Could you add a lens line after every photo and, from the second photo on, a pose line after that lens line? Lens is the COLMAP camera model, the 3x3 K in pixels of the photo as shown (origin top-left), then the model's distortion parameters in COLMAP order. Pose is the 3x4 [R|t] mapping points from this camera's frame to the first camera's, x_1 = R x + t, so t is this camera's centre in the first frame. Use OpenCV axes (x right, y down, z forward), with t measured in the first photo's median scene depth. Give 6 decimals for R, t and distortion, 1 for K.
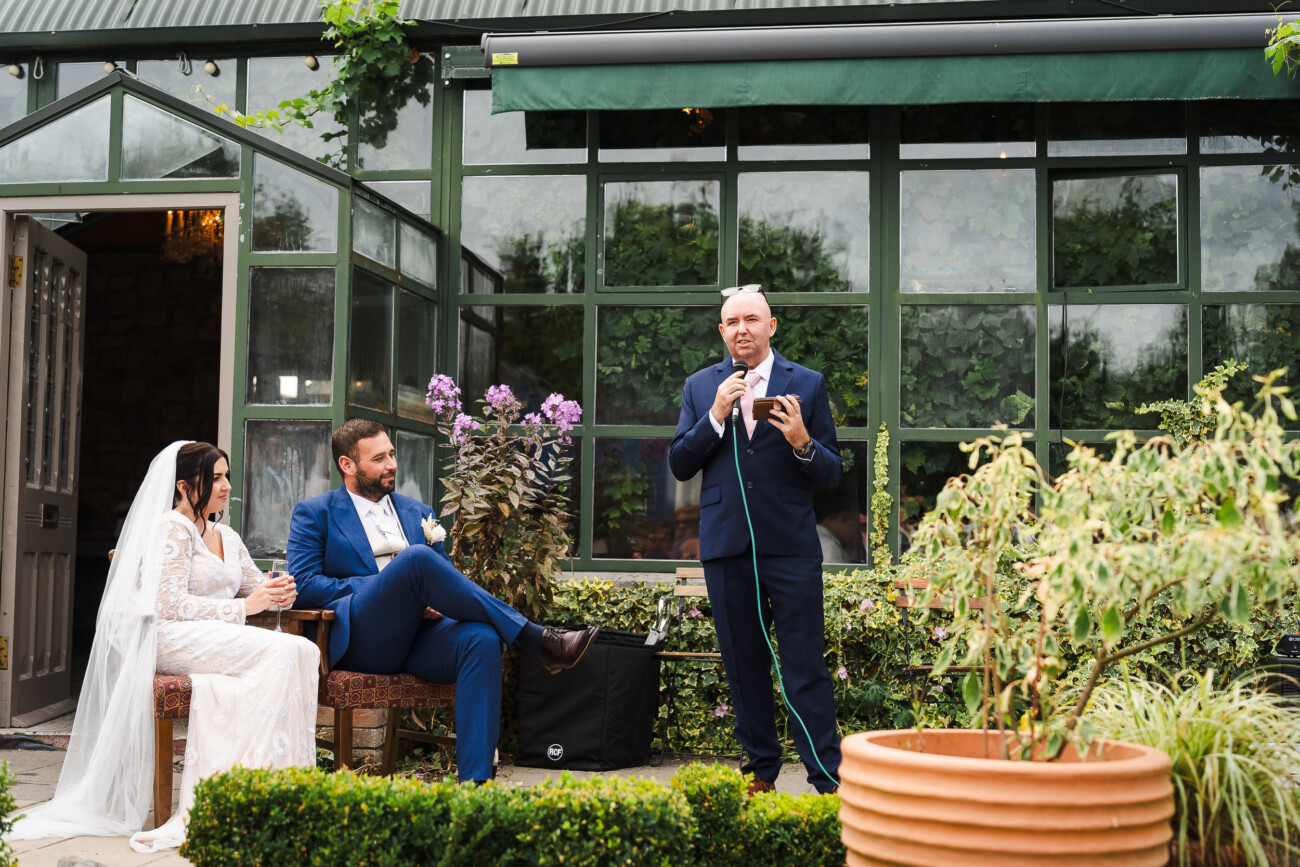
lens RADIAL K [[1736.5, 0, 657.7], [0, 1736.5, 429.9], [0, 0, 1]] dist [-0.072185, 0.000000]
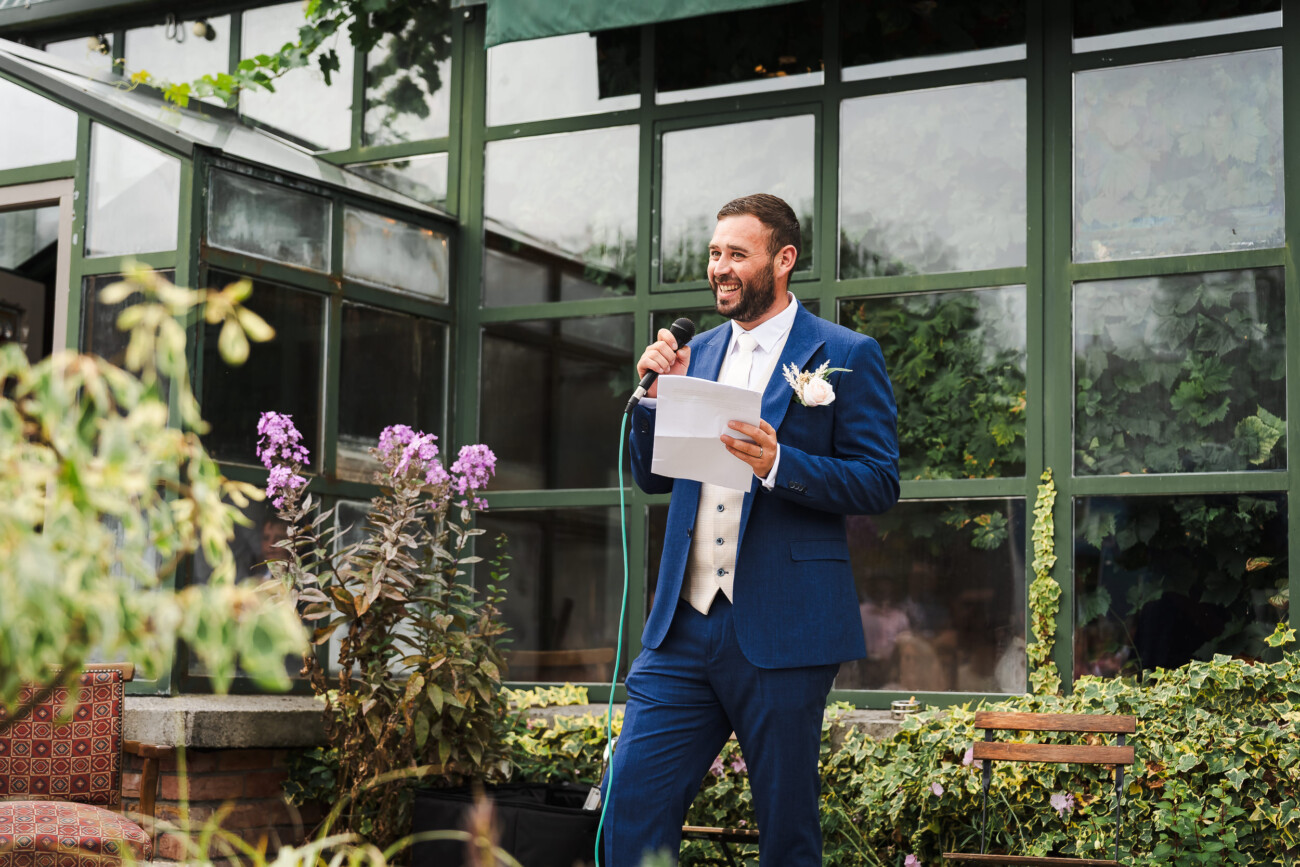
lens RADIAL K [[2225.7, 0, 649.3], [0, 2225.7, 439.6], [0, 0, 1]] dist [-0.046465, 0.000000]
pose [[0.931314, -0.036777, -0.362356, 0.288741], [0.019437, 0.998490, -0.051384, 0.023955], [0.363699, 0.040811, 0.930622, 0.193790]]
